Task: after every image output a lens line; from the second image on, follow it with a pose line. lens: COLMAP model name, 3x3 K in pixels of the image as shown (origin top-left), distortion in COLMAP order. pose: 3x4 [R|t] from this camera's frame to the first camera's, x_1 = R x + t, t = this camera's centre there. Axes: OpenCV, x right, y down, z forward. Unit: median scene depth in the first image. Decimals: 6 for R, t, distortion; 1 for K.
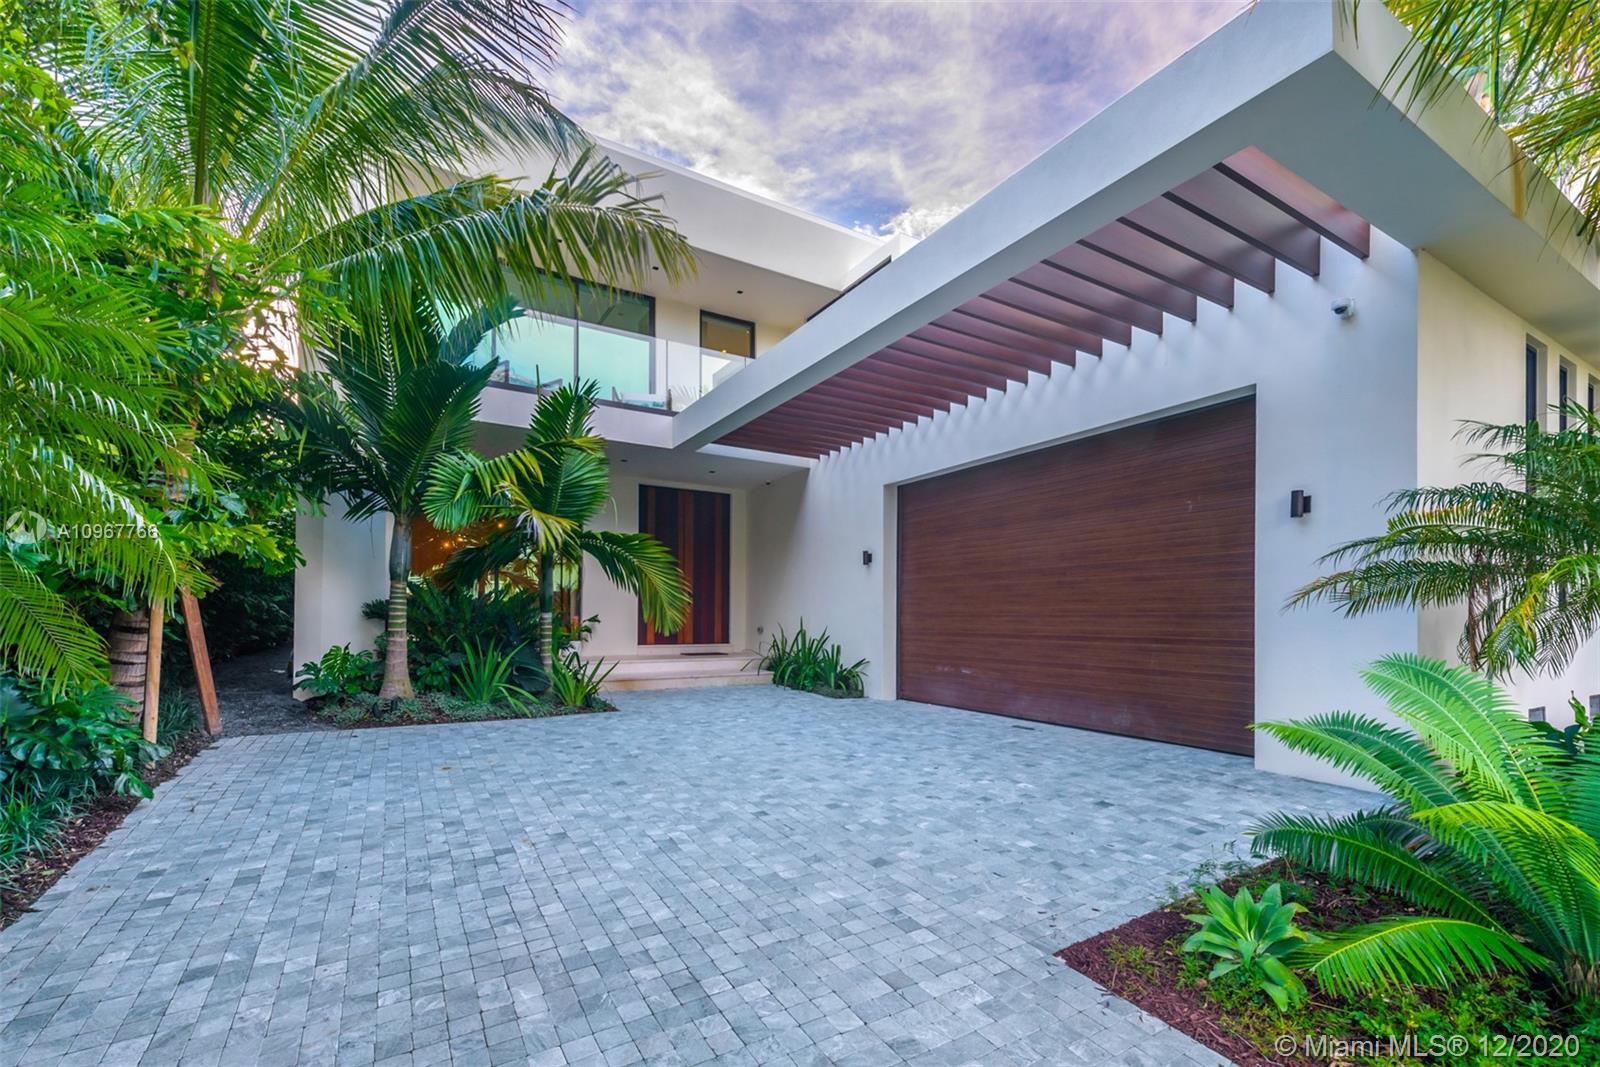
lens RADIAL K [[677.7, 0, 811.4], [0, 677.7, 617.4], [0, 0, 1]] dist [-0.000102, 0.000069]
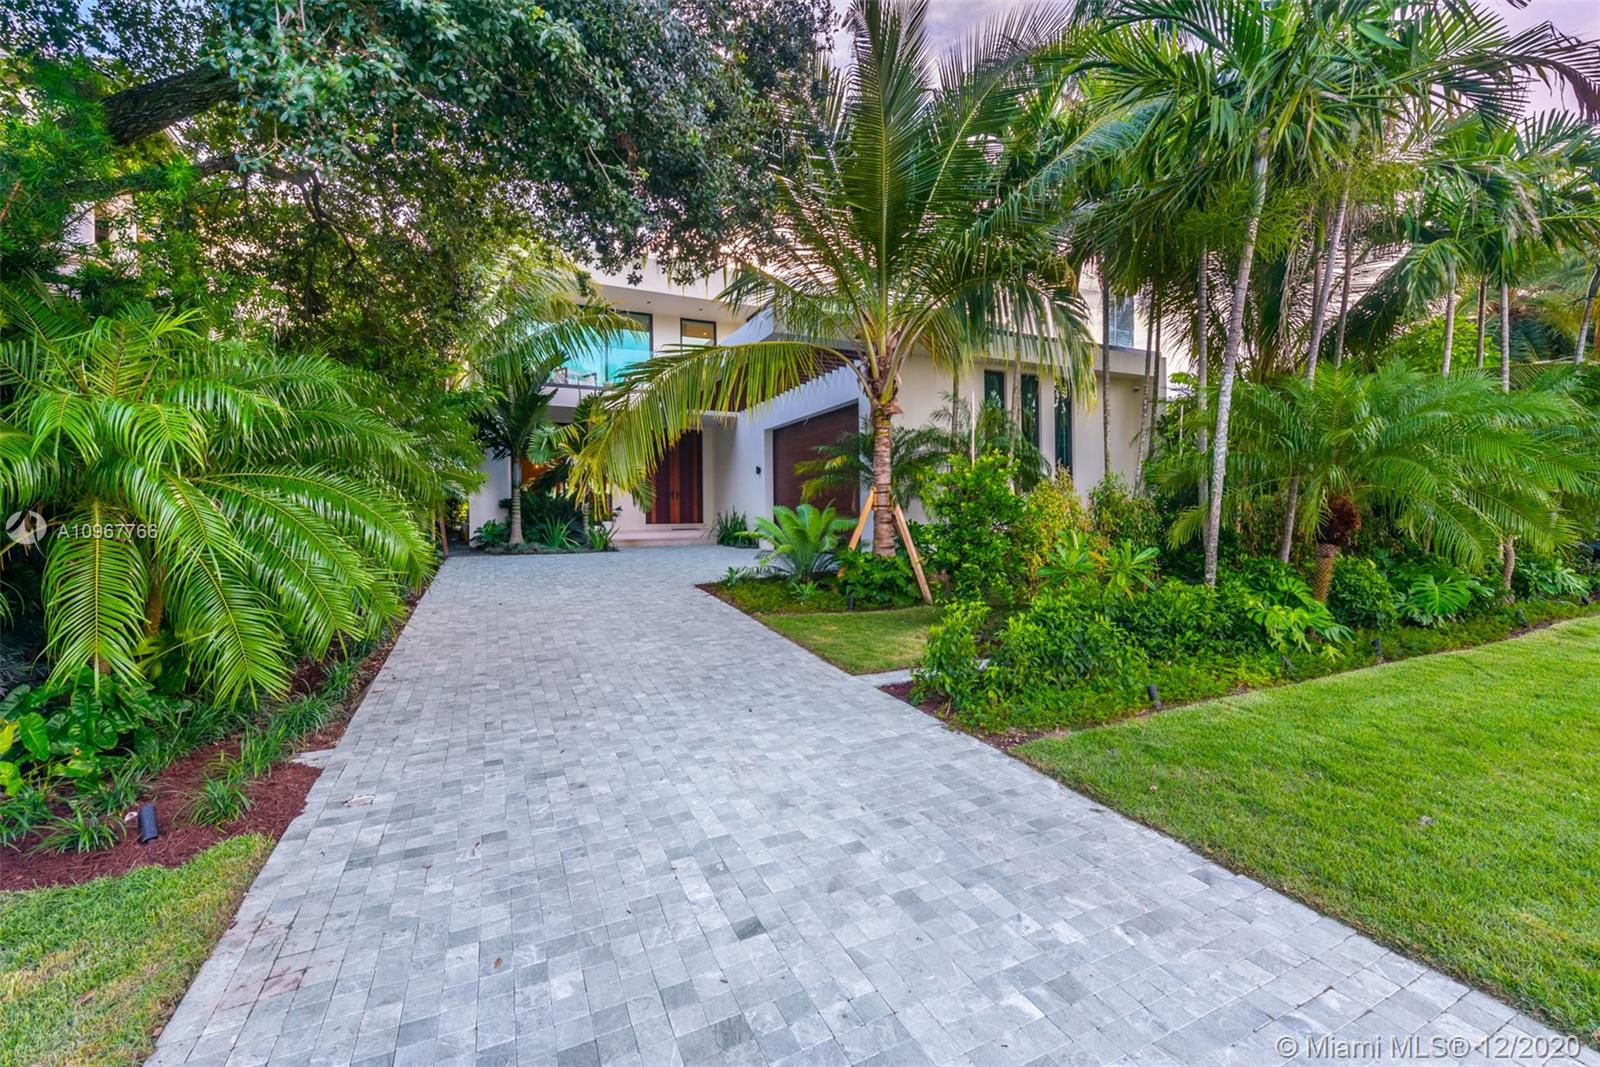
lens RADIAL K [[677.7, 0, 792.3], [0, 677.7, 524.9], [0, 0, 1]] dist [-0.000102, 0.000069]
pose [[0.991493, -0.014991, -0.129295, 0.499158], [0.016498, 0.999808, 0.010593, 0.048730], [0.129111, -0.012636, 0.991550, -0.953328]]
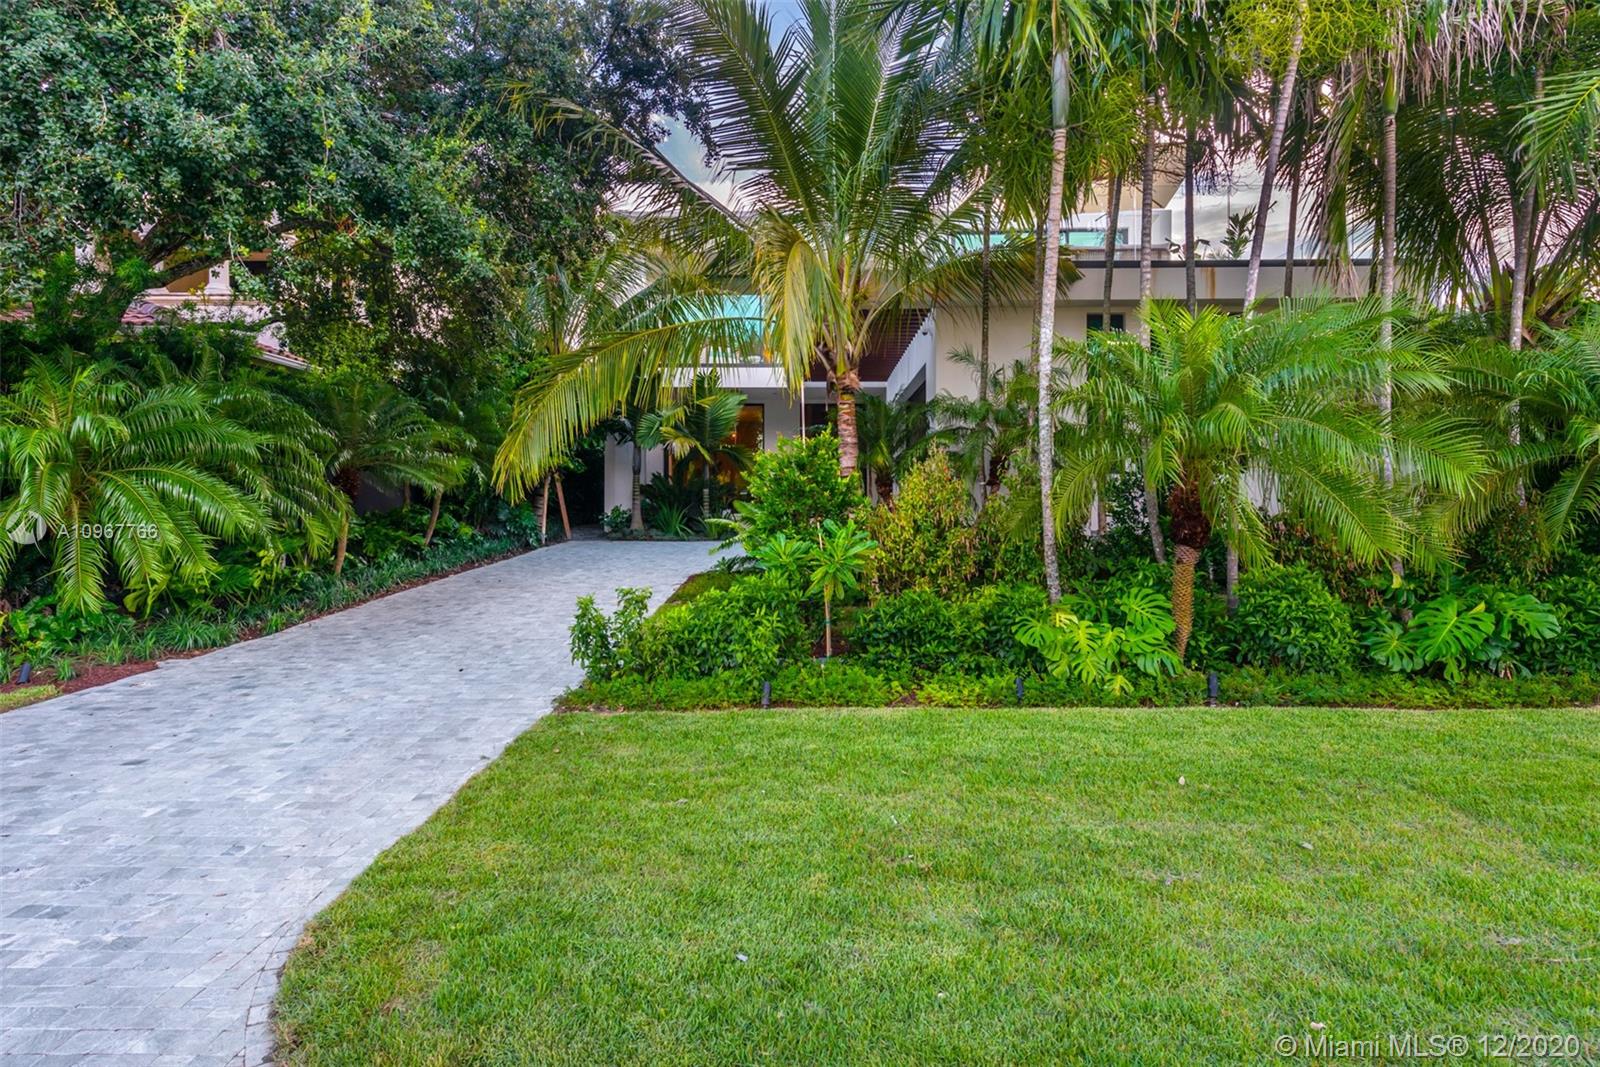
lens RADIAL K [[841.9, 0, 808.0], [0, 841.9, 523.0], [0, 0, 1]] dist [0.002059, 0.000054]
pose [[0.842718, 0.008052, -0.538295, 1.208069], [-0.000896, 0.999908, 0.013555, 0.057096], [0.538354, -0.010940, 0.842648, -0.894057]]
